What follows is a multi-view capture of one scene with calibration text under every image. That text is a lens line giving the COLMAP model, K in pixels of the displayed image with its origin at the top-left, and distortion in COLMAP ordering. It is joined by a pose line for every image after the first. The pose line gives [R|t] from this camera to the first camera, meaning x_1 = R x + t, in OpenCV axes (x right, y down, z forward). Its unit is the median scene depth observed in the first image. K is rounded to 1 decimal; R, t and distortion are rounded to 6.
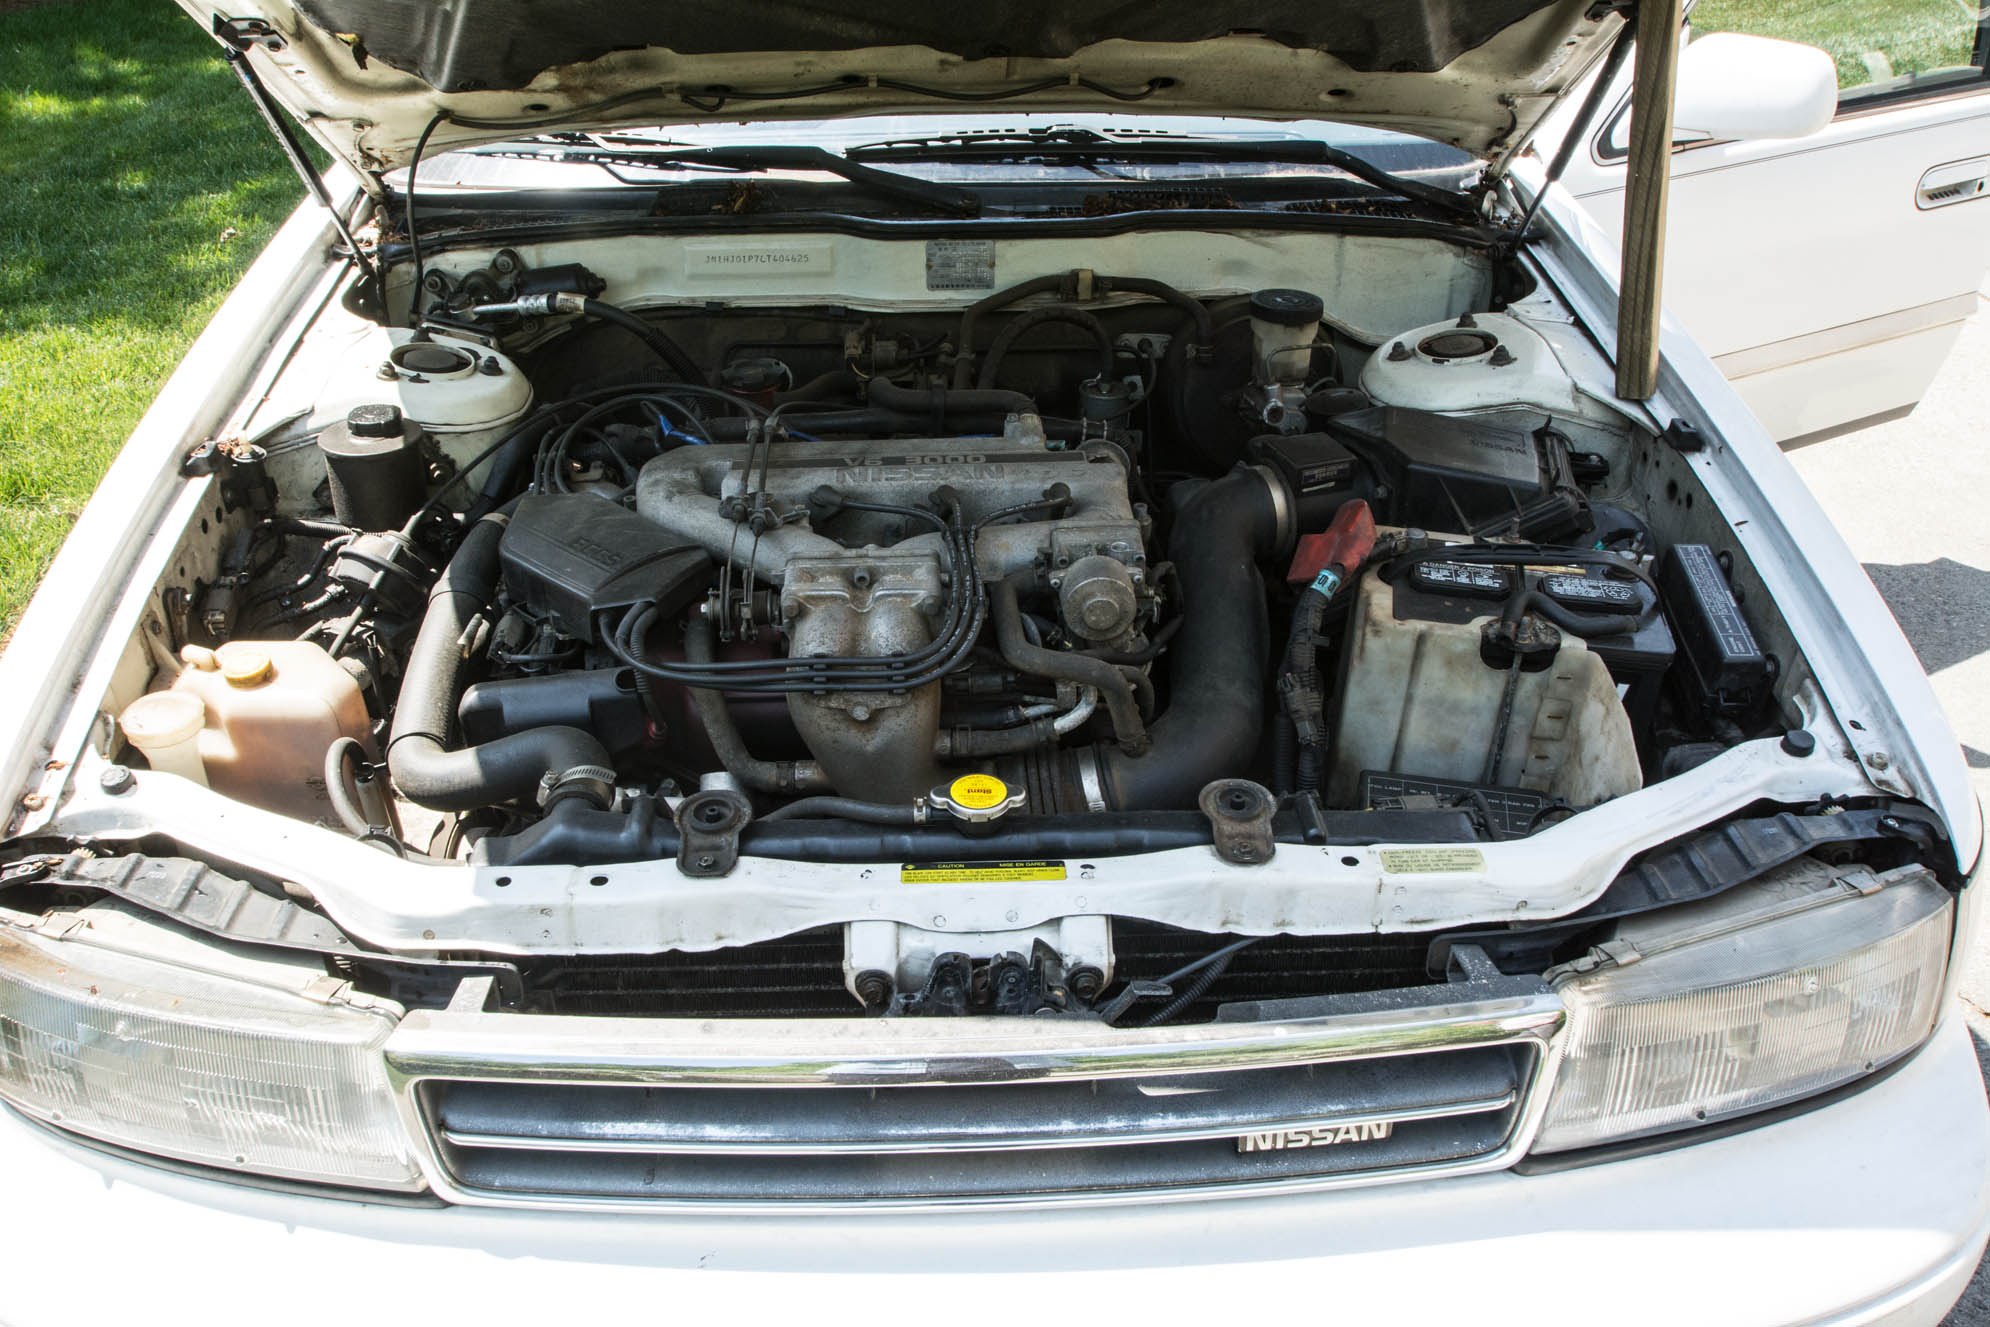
lens RADIAL K [[1570.8, 0, 995.0], [0, 1570.8, 663.5], [0, 0, 1]] dist [-0.045243, -0.000926]
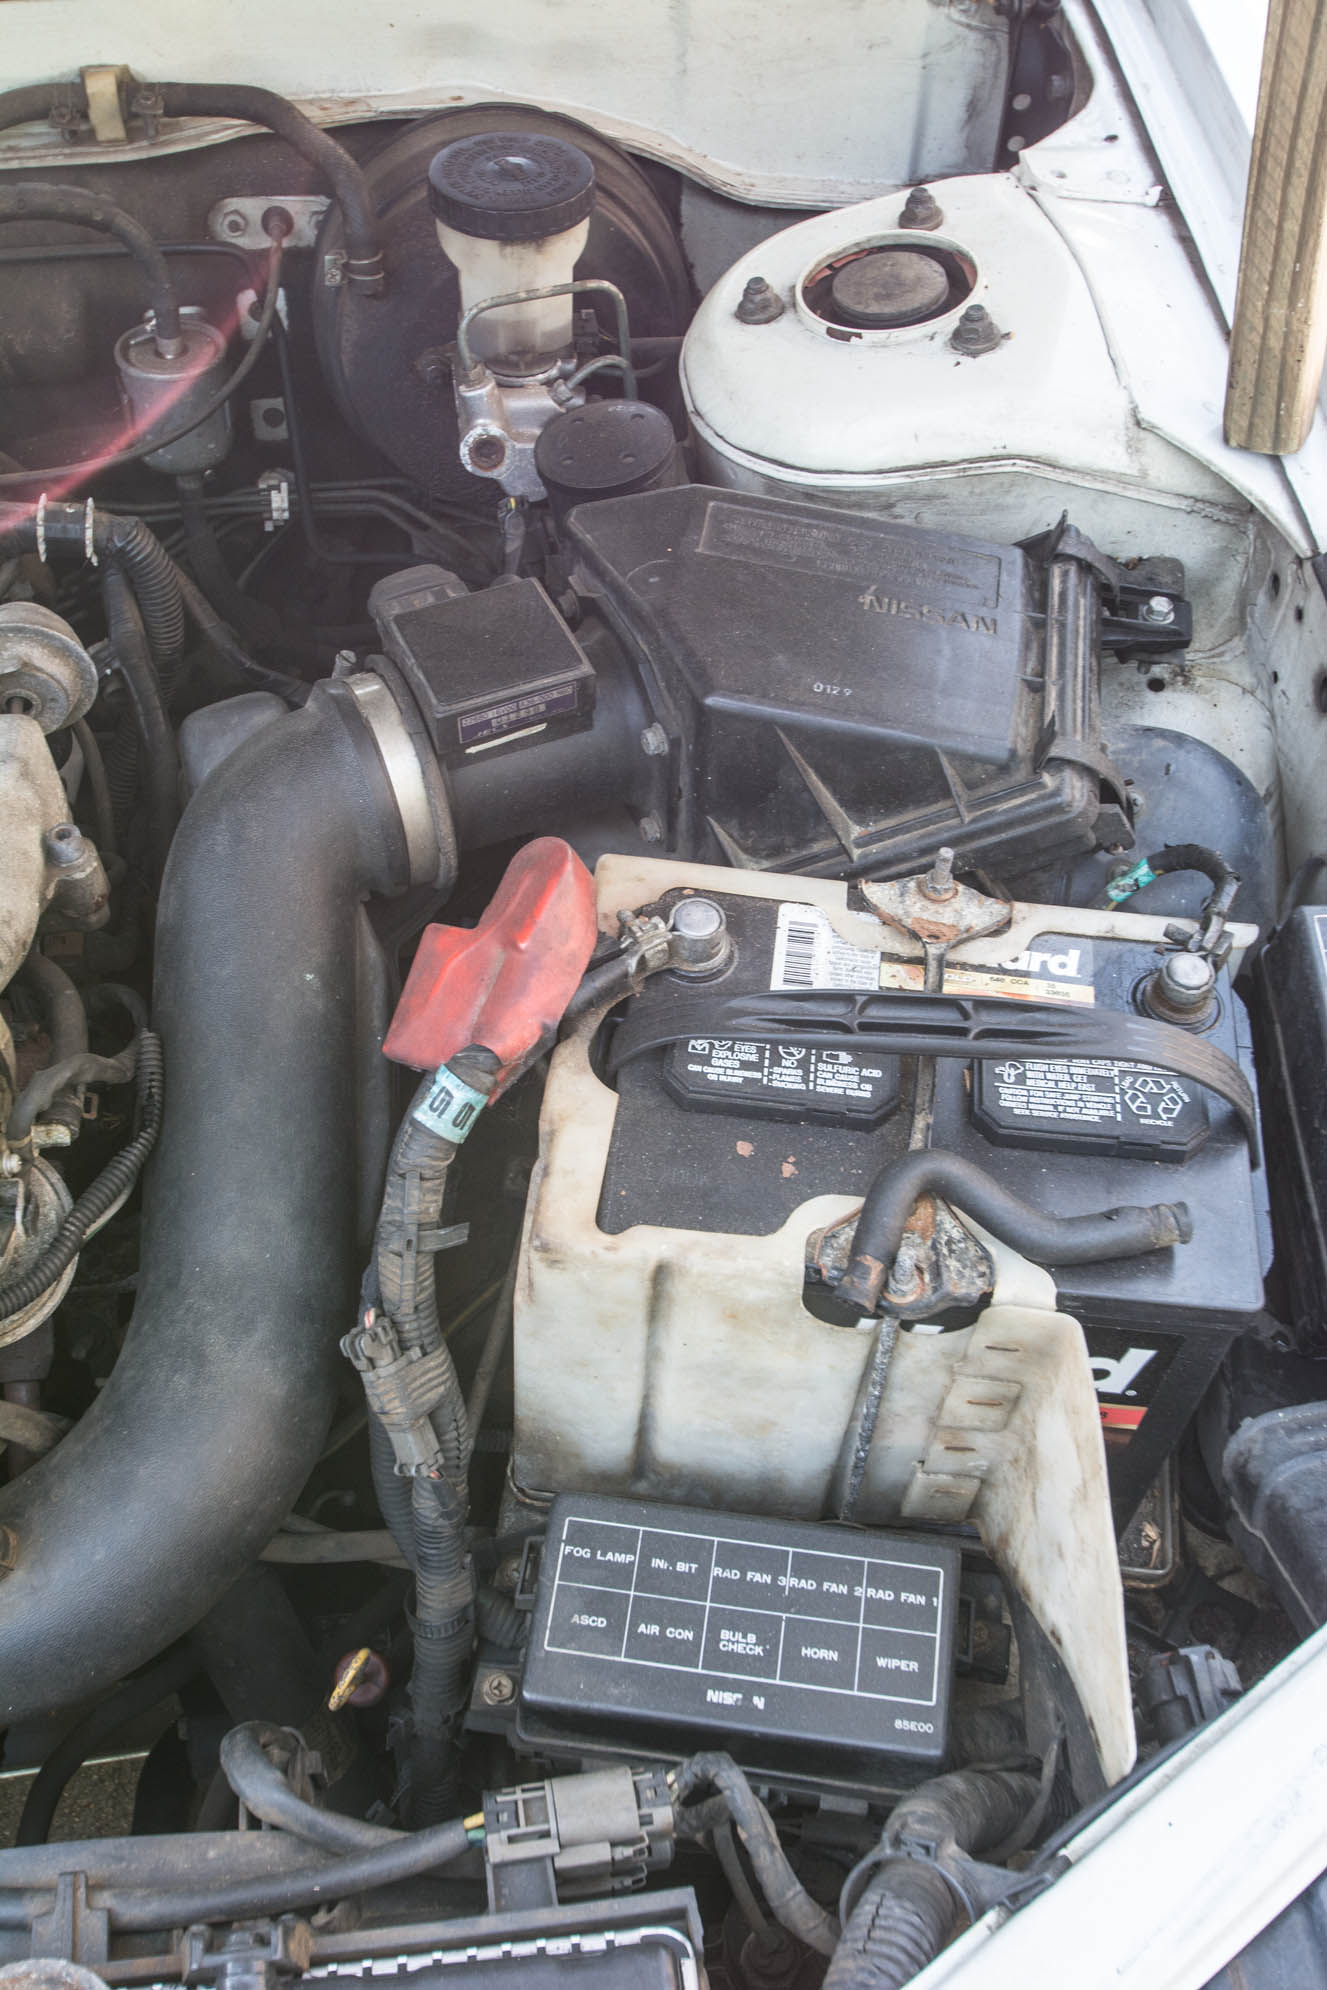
lens RADIAL K [[1906.7, 0, 664.2], [0, 1906.7, 1033.9], [0, 0, 1]] dist [-0.066683, 0.015802]
pose [[0.997266, -0.048783, 0.055509, 0.228377], [0.026270, 0.936112, 0.350719, -0.229587], [-0.069072, -0.348302, 0.934834, 0.511084]]
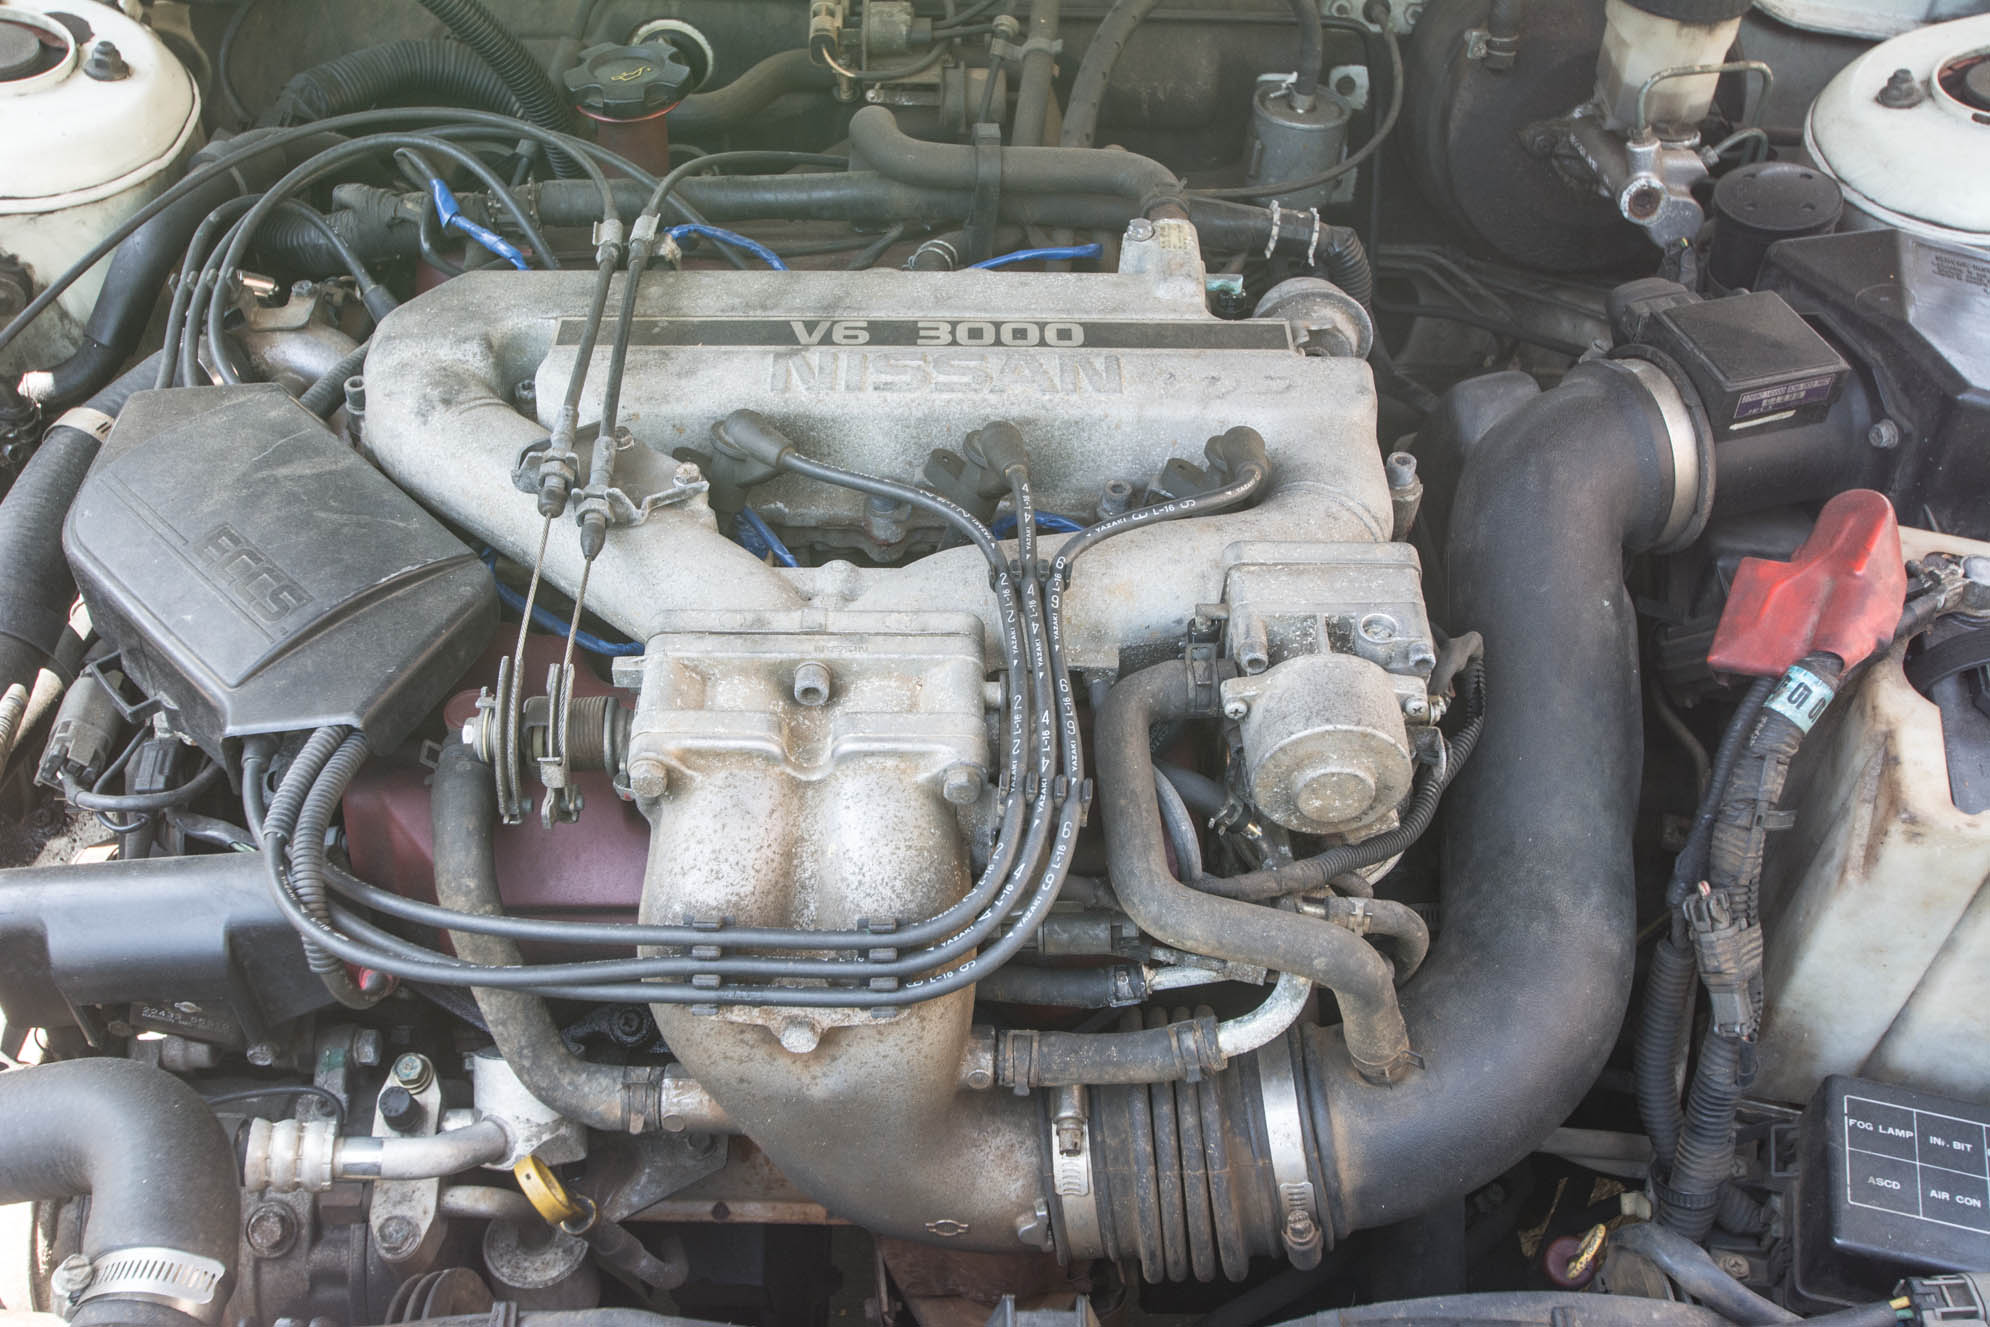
lens RADIAL K [[1976.7, 0, 995.0], [0, 1976.7, 663.5], [0, 0, 1]] dist [-0.068642, 0.025219]
pose [[0.999092, 0.040924, -0.011838, -0.022942], [-0.037352, 0.975108, 0.218561, -0.171590], [0.020488, -0.217921, 0.975751, 0.405730]]
